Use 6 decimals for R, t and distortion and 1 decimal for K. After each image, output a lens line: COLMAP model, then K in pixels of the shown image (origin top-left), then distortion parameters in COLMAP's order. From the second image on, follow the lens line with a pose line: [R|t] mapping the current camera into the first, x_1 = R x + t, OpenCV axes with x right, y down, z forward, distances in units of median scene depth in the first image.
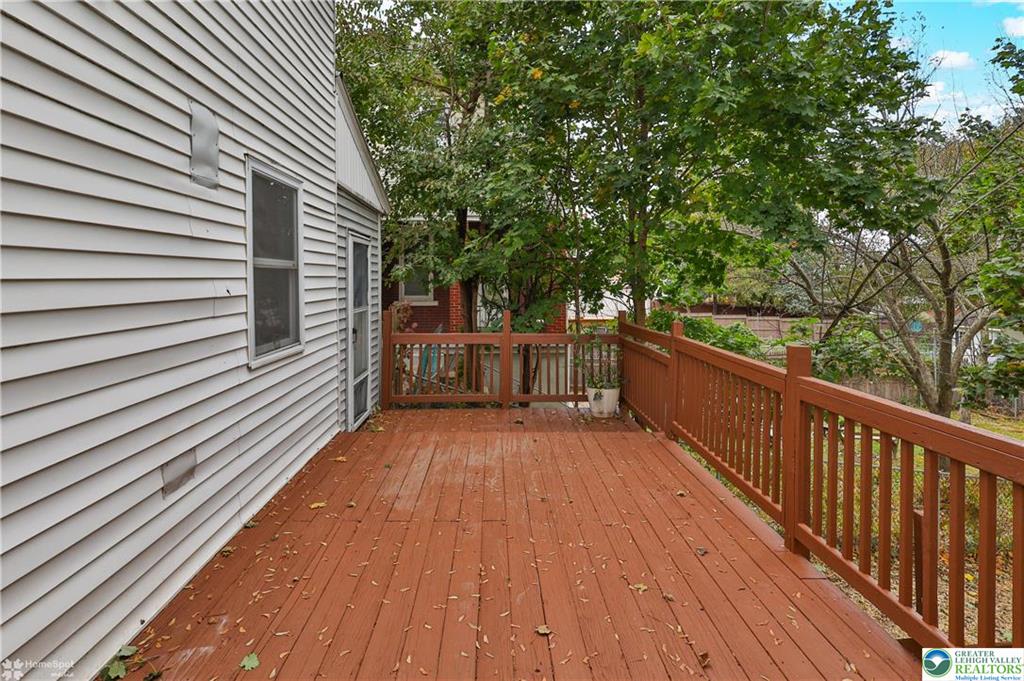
lens RADIAL K [[508.0, 0, 519.2], [0, 508.0, 274.0], [0, 0, 1]] dist [-0.003070, -0.000051]
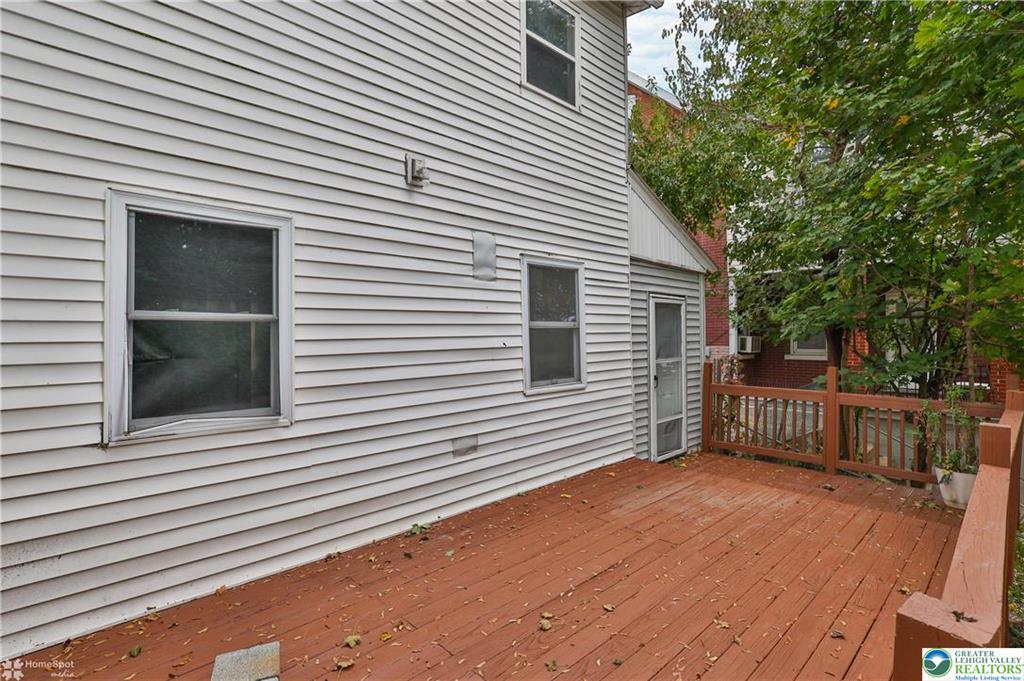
lens RADIAL K [[488.8, 0, 527.2], [0, 488.8, 336.7], [0, 0, 1]] dist [0.000000, 0.000182]
pose [[0.676832, -0.003001, -0.736132, 0.441706], [0.017077, 0.999787, 0.011625, -0.003510], [0.735940, -0.020439, 0.676738, 0.008285]]
